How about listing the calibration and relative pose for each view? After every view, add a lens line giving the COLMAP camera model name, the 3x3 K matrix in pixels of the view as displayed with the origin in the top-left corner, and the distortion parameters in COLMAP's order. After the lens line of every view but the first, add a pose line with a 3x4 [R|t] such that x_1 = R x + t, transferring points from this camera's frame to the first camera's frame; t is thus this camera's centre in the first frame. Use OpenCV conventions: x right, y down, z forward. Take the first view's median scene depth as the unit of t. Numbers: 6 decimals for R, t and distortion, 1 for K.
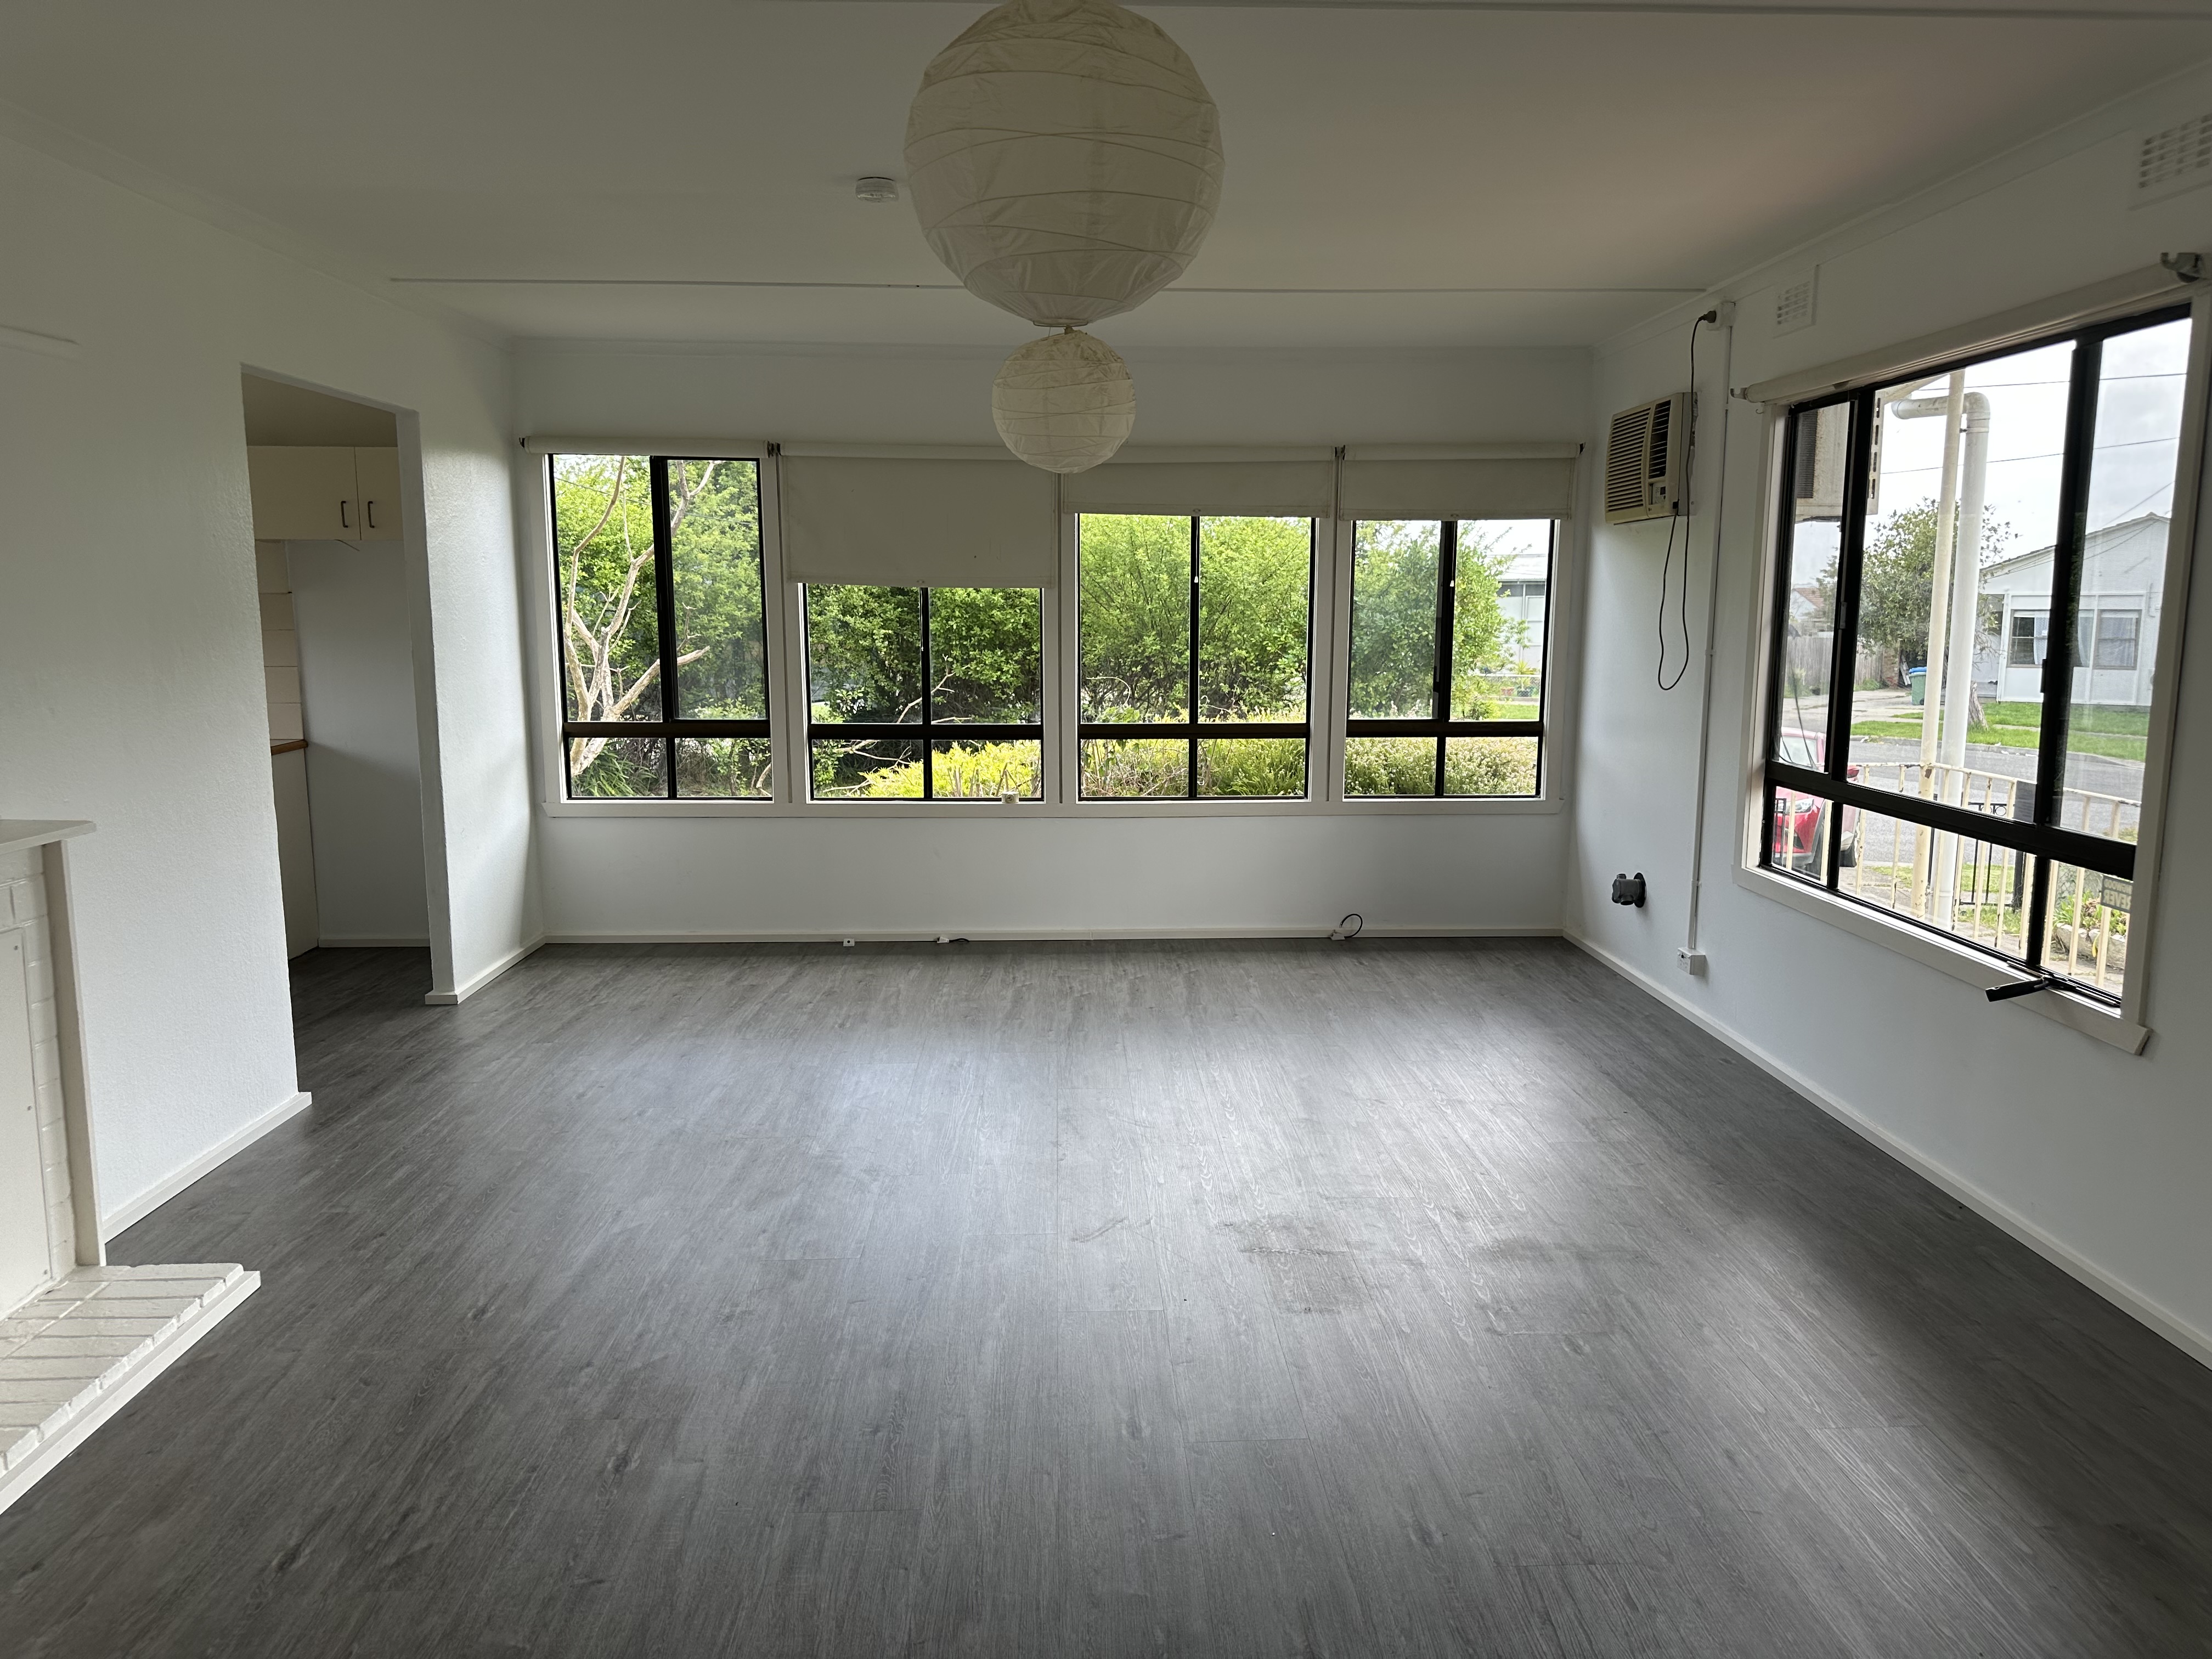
lens RADIAL K [[1554.4, 0, 1107.4], [0, 1554.4, 828.9], [0, 0, 1]] dist [-0.001544, -0.000896]
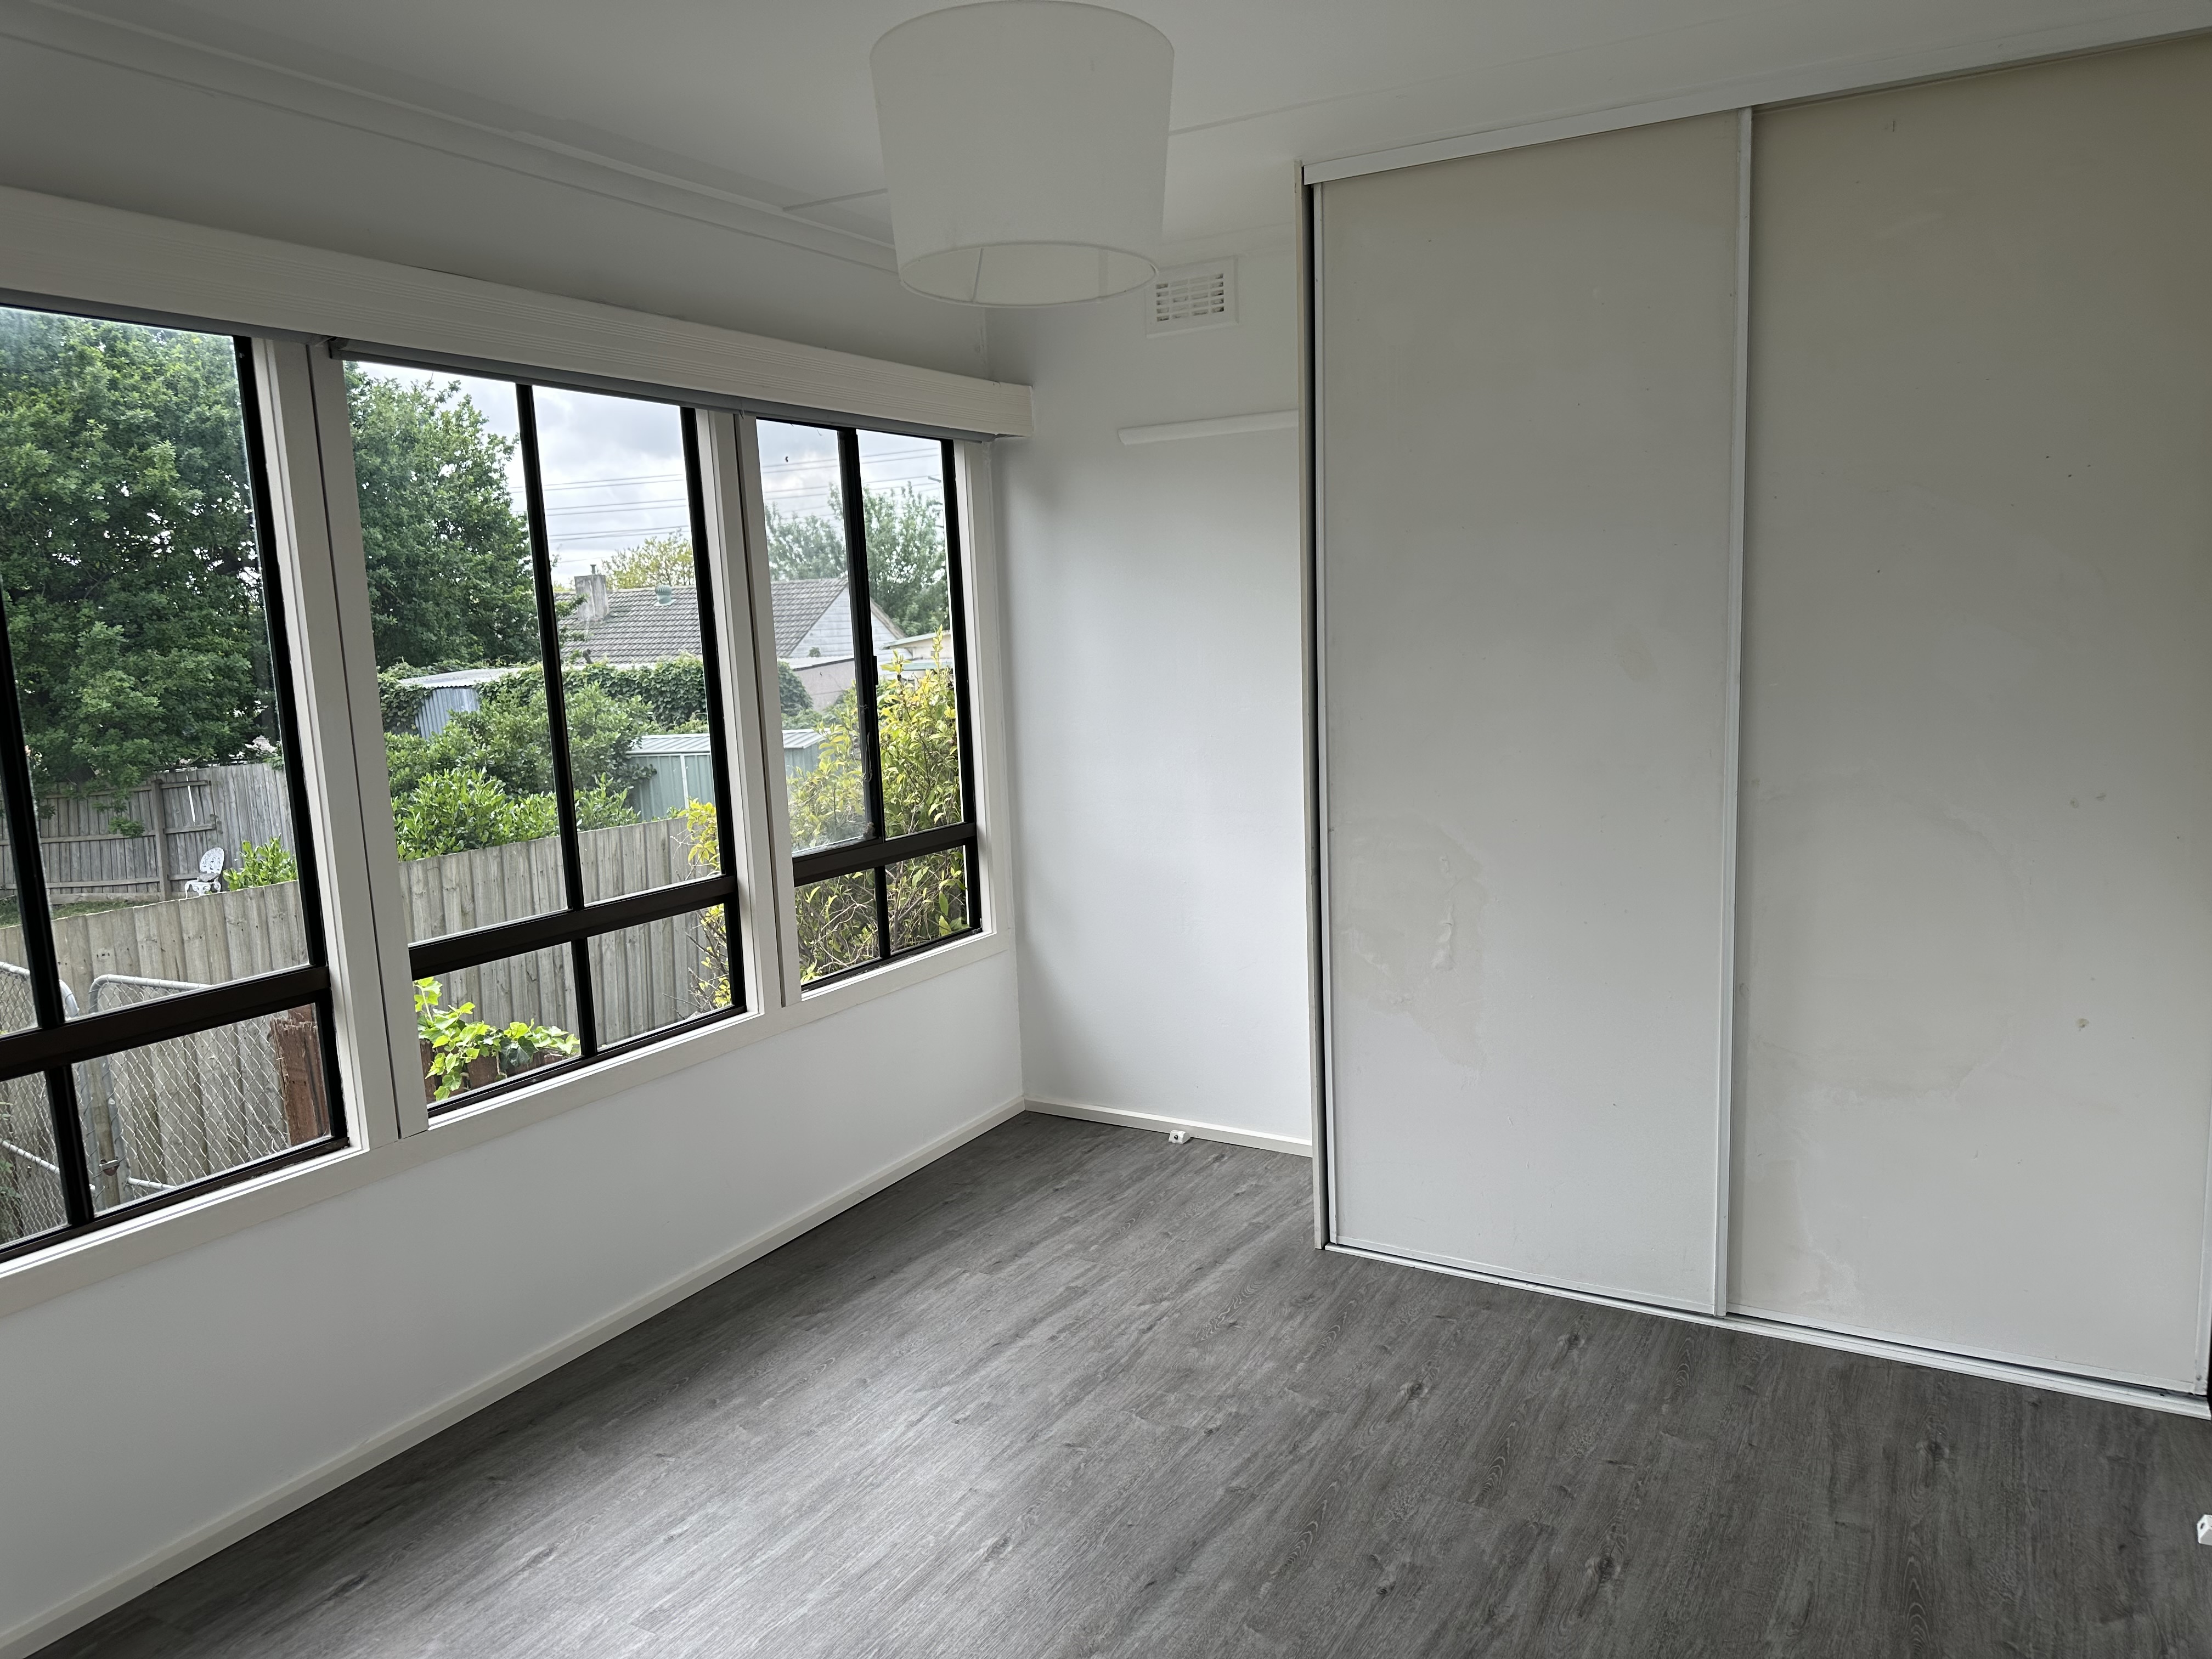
lens RADIAL K [[1554.4, 0, 1106.5], [0, 1554.4, 831.4], [0, 0, 1]] dist [-0.001544, -0.000896]
pose [[-0.847924, -0.045746, 0.528140, -1.063660], [0.113472, 0.957517, 0.265115, -0.304915], [-0.517831, 0.284727, -0.806710, 1.901364]]
